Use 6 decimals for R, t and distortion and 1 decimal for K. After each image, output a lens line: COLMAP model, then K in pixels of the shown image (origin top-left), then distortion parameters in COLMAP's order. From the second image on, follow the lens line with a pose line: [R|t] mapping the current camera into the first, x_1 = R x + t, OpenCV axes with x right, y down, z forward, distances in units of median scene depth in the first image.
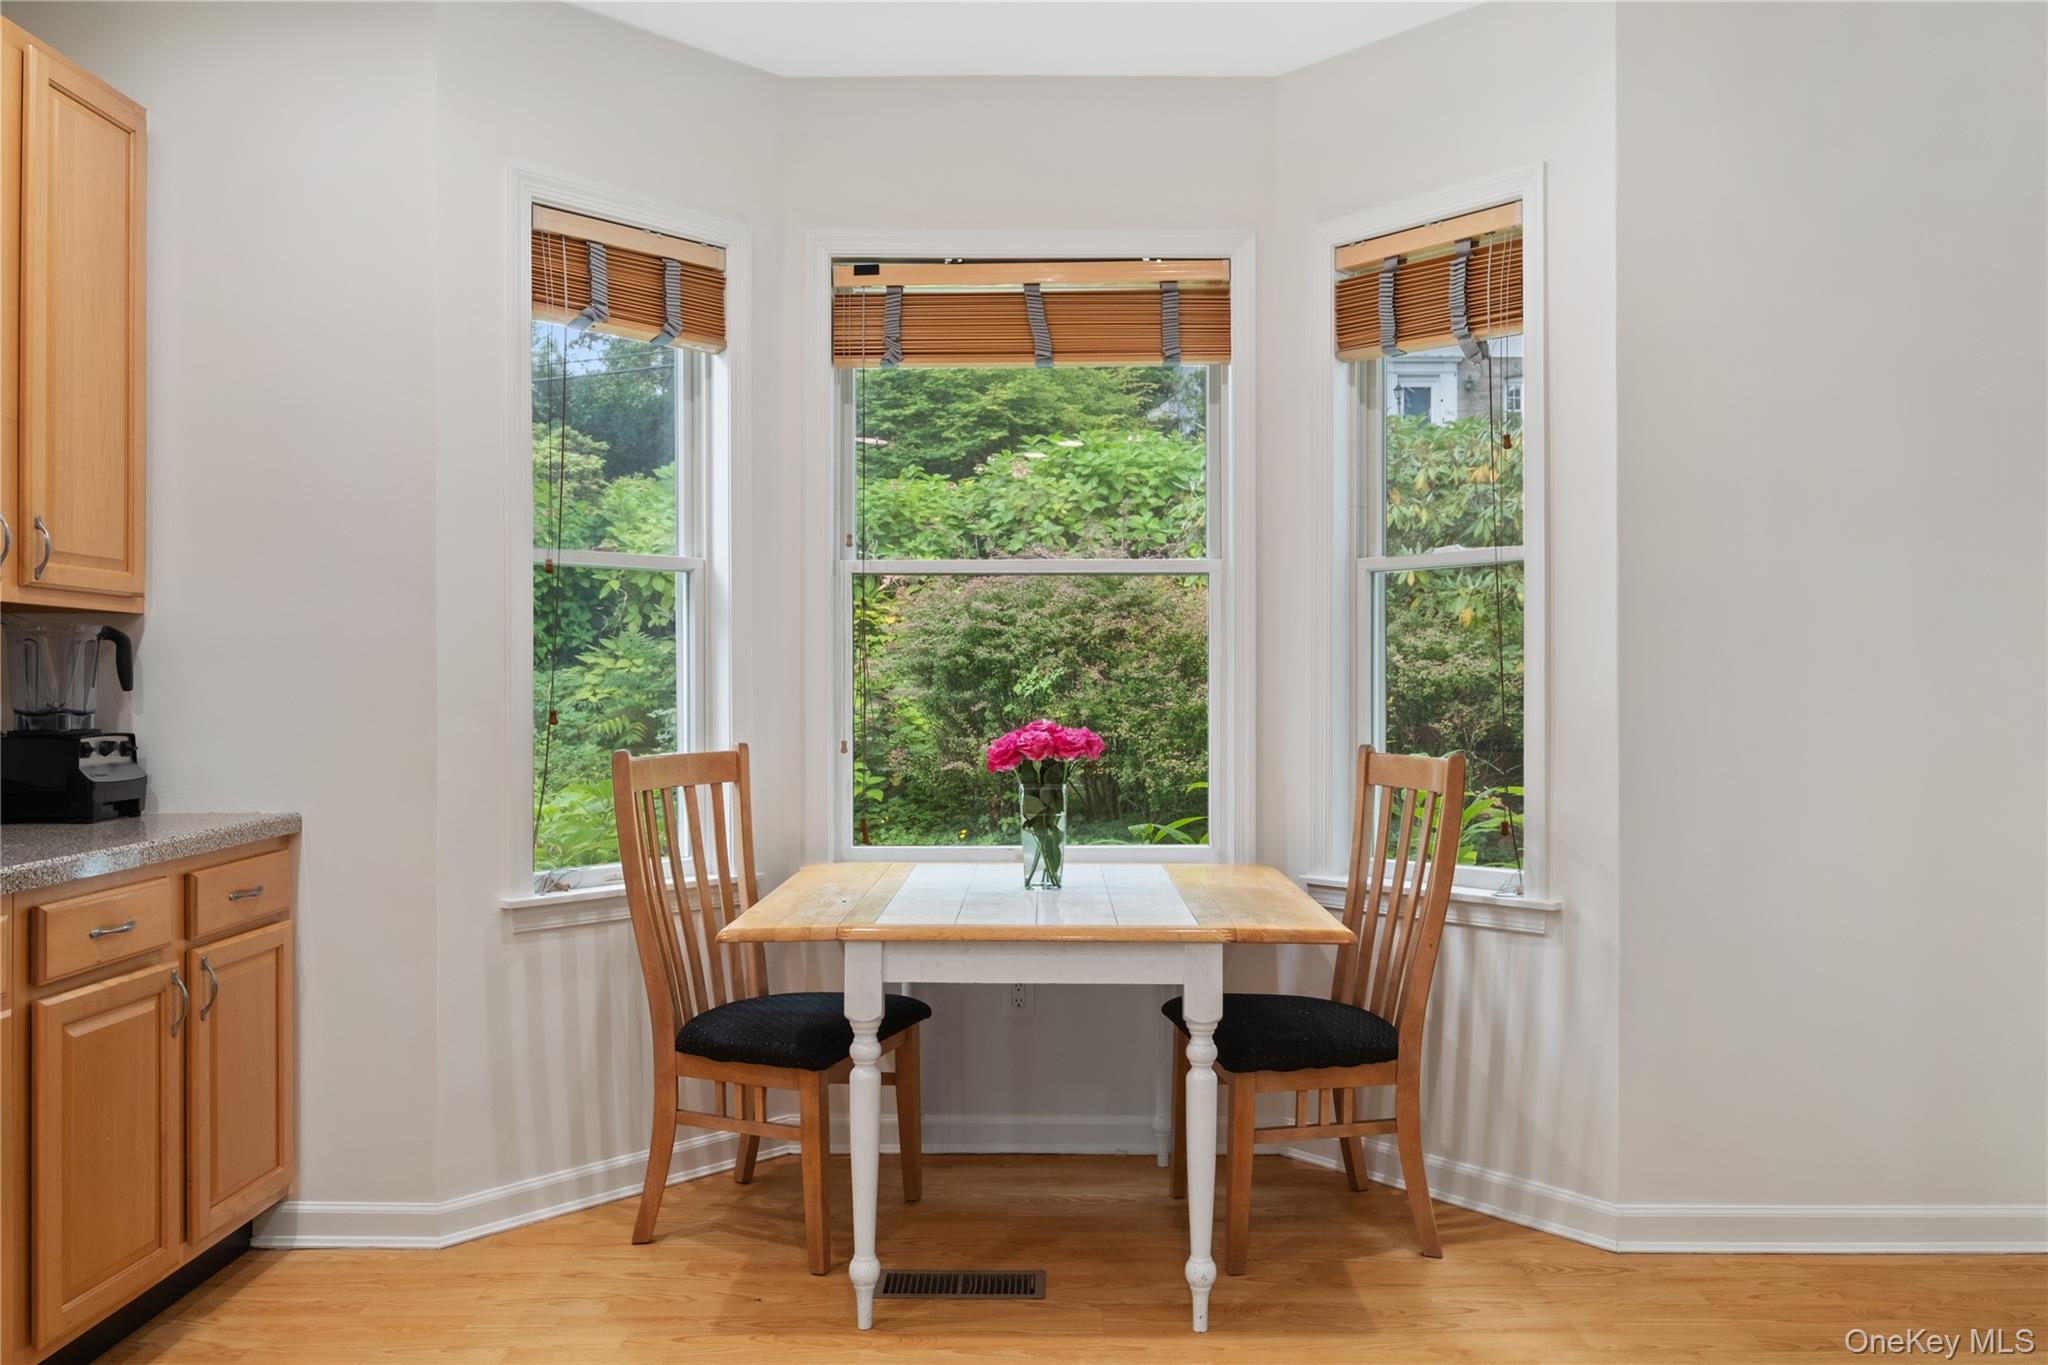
lens RADIAL K [[1484.8, 0, 1026.0], [0, 1484.8, 687.5], [0, 0, 1]] dist [-0.022826, 0.000456]
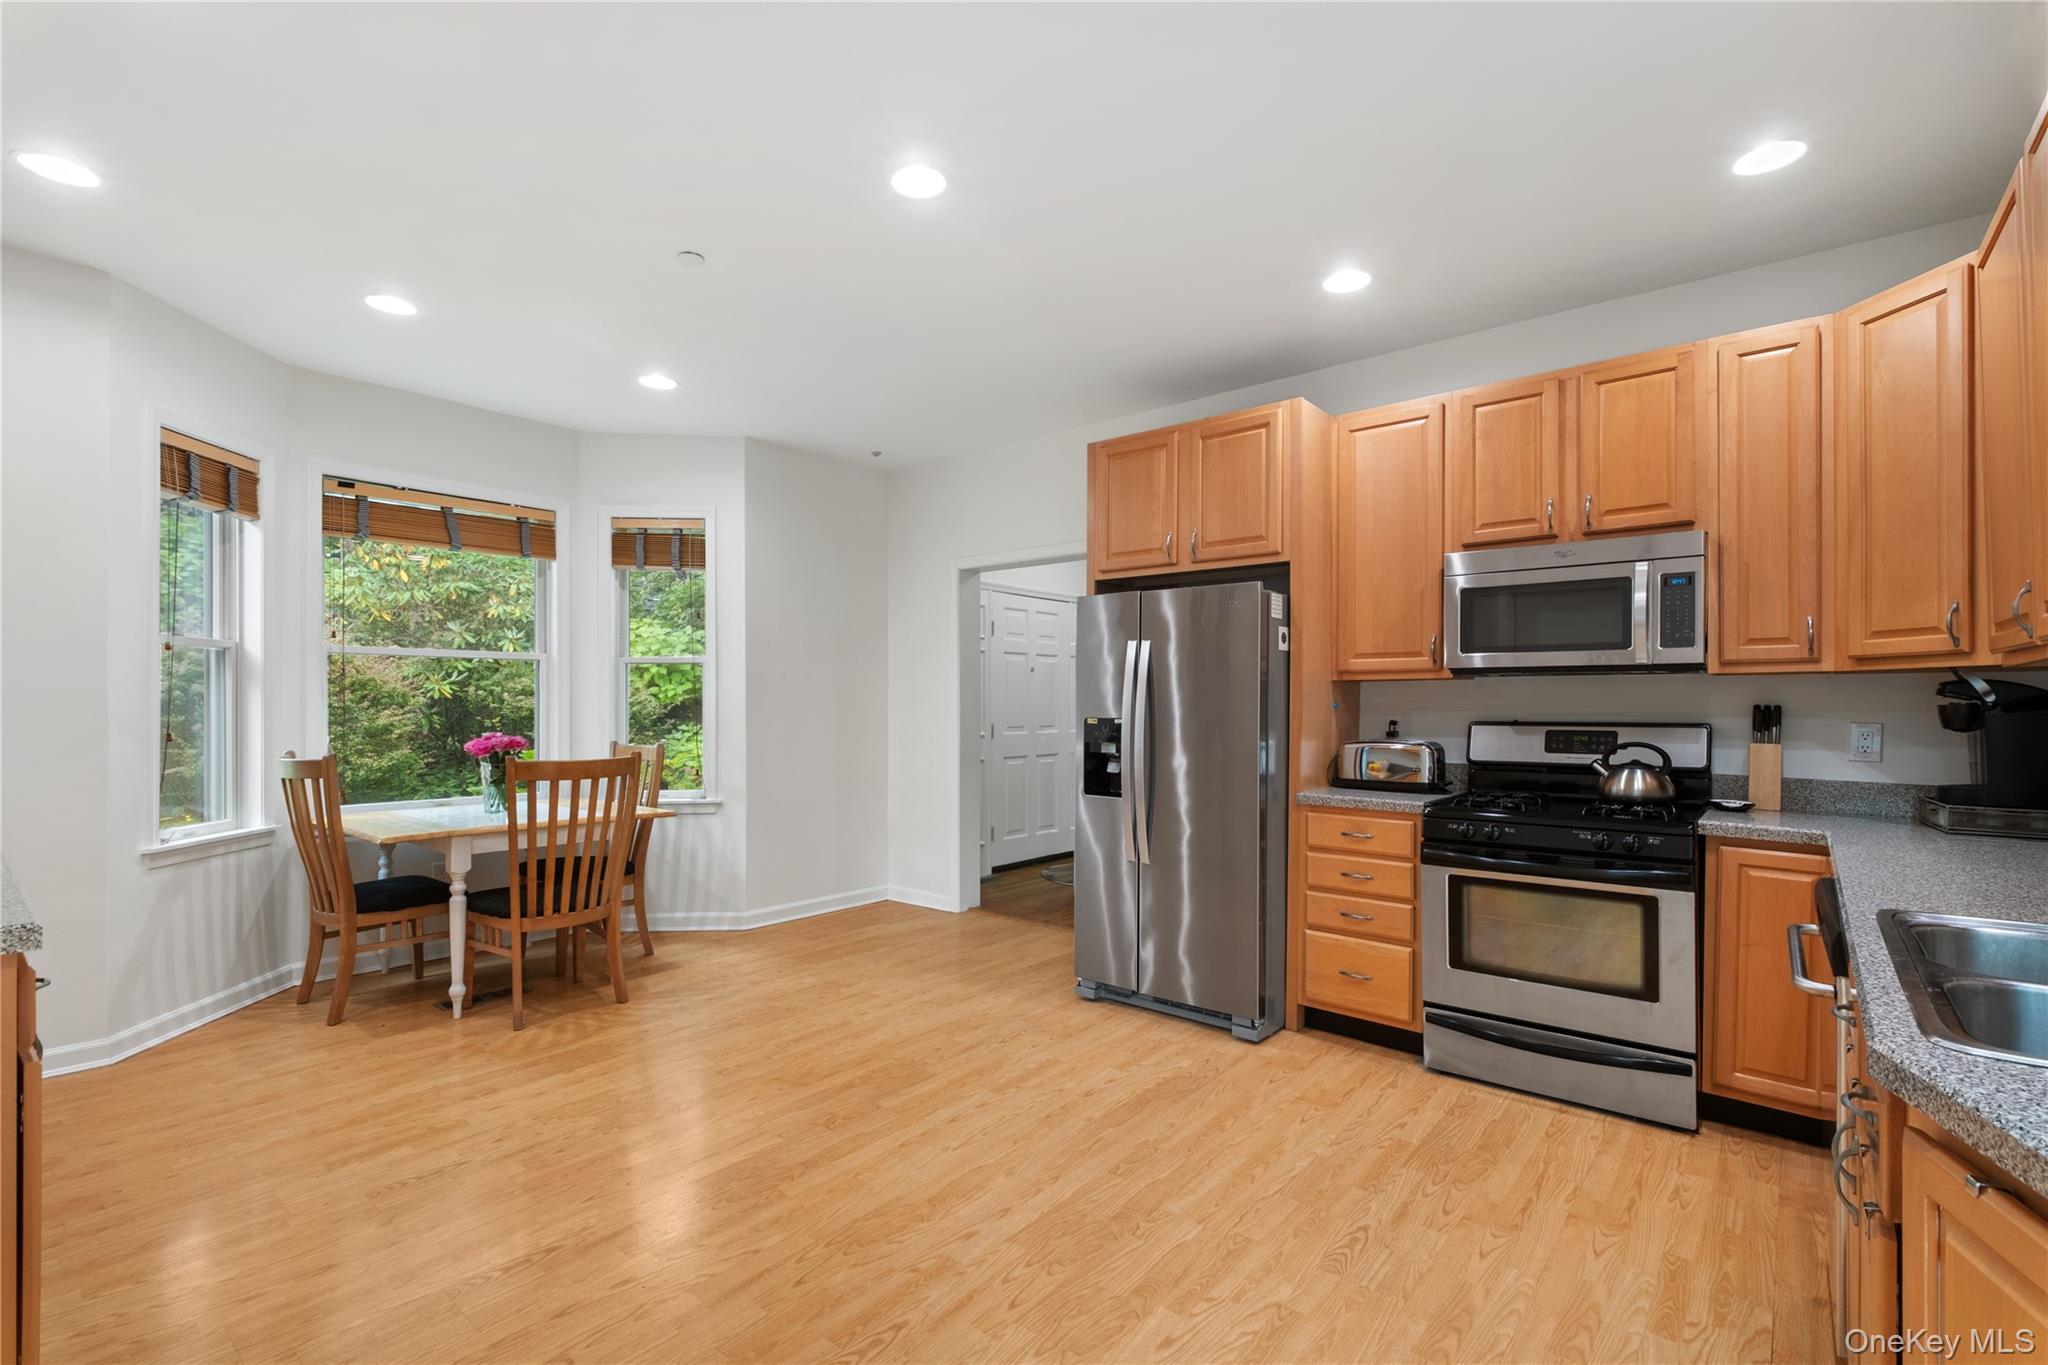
lens RADIAL K [[898.7, 0, 1020.8], [0, 898.7, 699.7], [0, 0, 1]] dist [-0.000155, -0.000037]
pose [[0.644764, 0.006402, 0.764355, -0.444566], [0.000869, 0.999958, -0.009109, -0.011176], [-0.764381, 0.006538, 0.644731, -0.355532]]
